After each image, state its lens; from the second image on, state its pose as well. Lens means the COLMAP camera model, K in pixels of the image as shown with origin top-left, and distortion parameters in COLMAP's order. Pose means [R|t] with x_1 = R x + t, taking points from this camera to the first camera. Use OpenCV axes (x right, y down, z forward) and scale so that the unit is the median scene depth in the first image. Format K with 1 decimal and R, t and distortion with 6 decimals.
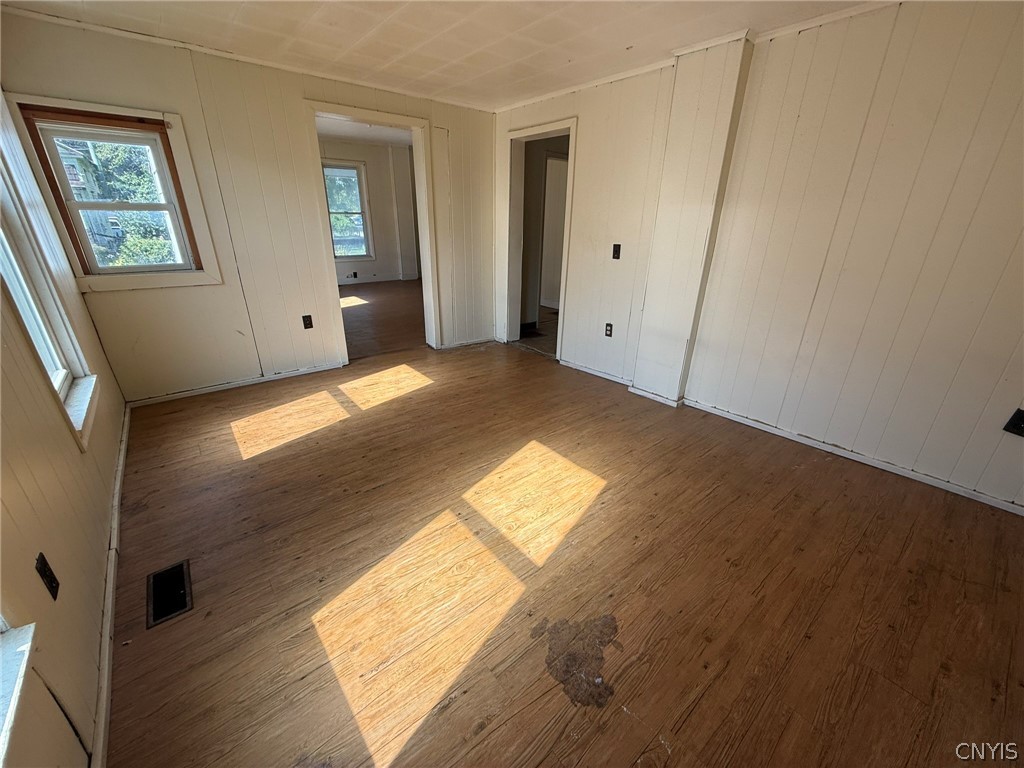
lens RADIAL K [[410.3, 0, 513.0], [0, 410.3, 385.1], [0, 0, 1]] dist [0.009805, 0.000512]
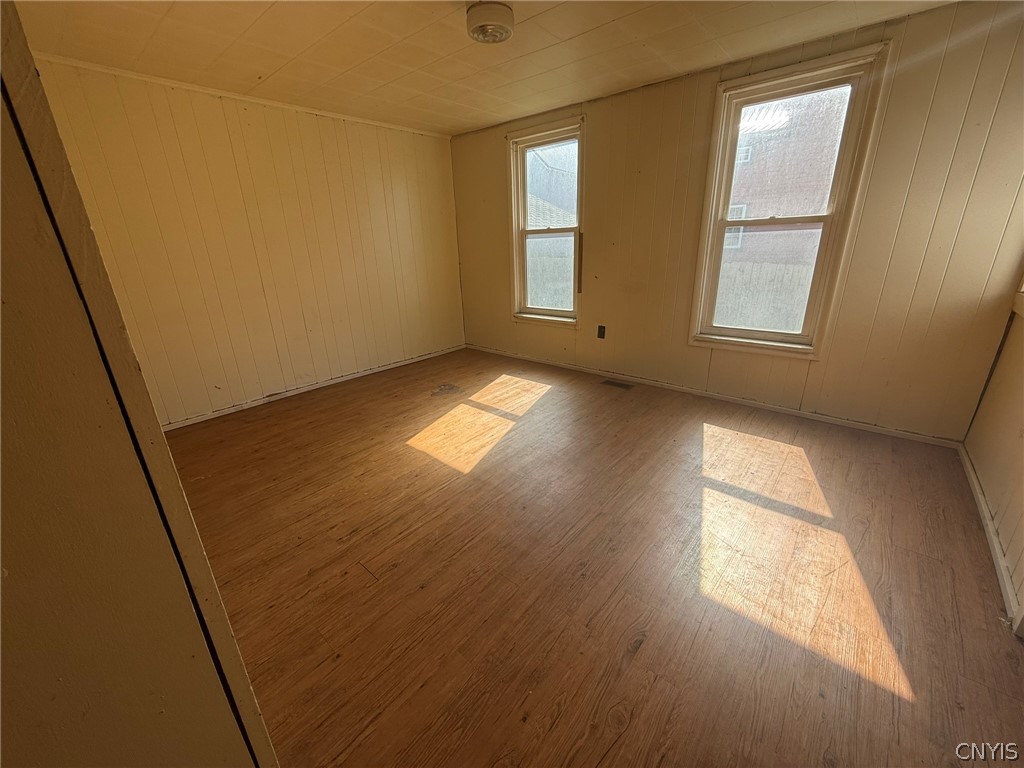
lens RADIAL K [[410.3, 0, 512.5], [0, 410.3, 381.8], [0, 0, 1]] dist [0.009805, 0.000512]
pose [[-0.986304, 0.066355, -0.151001, 0.099136], [-0.049919, 0.752477, 0.656725, -0.831260], [0.157202, 0.655268, -0.738858, 2.103796]]
